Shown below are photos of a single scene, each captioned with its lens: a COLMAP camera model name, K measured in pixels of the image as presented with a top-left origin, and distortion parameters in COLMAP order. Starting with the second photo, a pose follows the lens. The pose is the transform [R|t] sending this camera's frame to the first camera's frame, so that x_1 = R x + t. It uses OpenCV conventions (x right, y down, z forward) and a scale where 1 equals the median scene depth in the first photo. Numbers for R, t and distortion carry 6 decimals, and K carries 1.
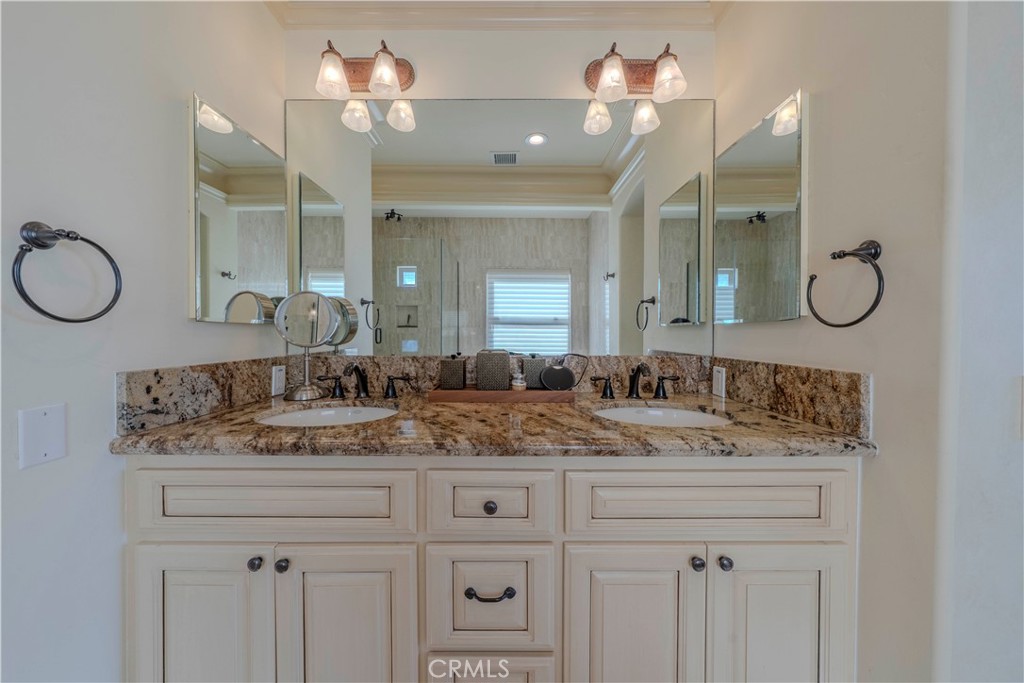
lens RADIAL K [[342.0, 0, 517.0], [0, 342.0, 338.5], [0, 0, 1]] dist [-0.000785, 0.000167]
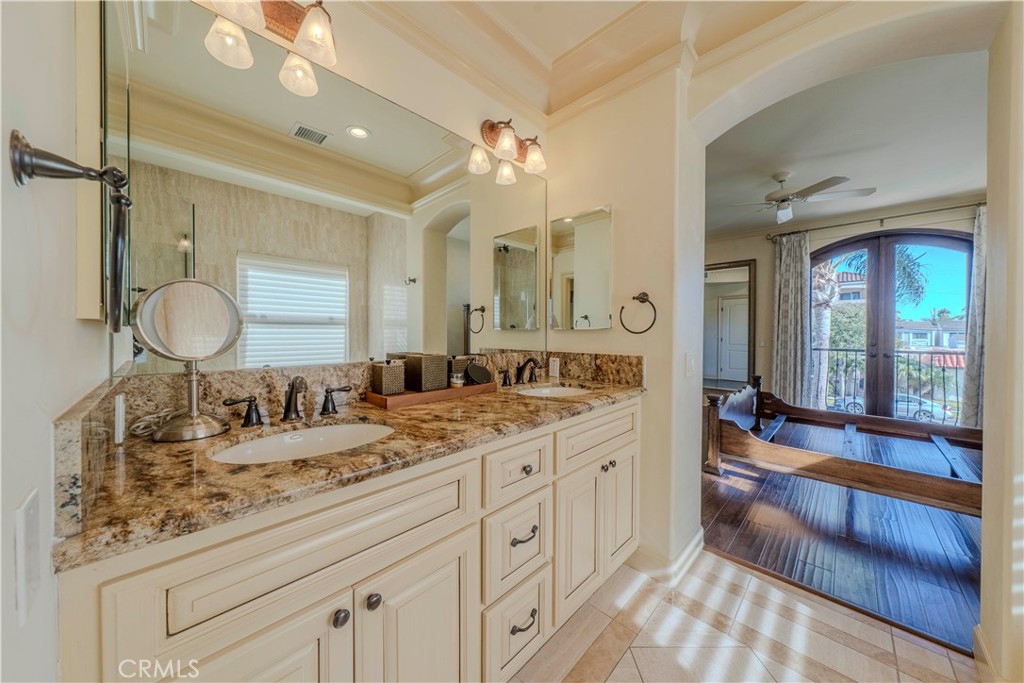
lens RADIAL K [[342.0, 0, 507.5], [0, 342.0, 336.9], [0, 0, 1]] dist [-0.000785, 0.000167]
pose [[0.705707, -0.010655, 0.708423, -0.629544], [0.010837, 0.999932, 0.004245, -0.018668], [-0.708421, 0.004682, 0.705775, 0.064910]]
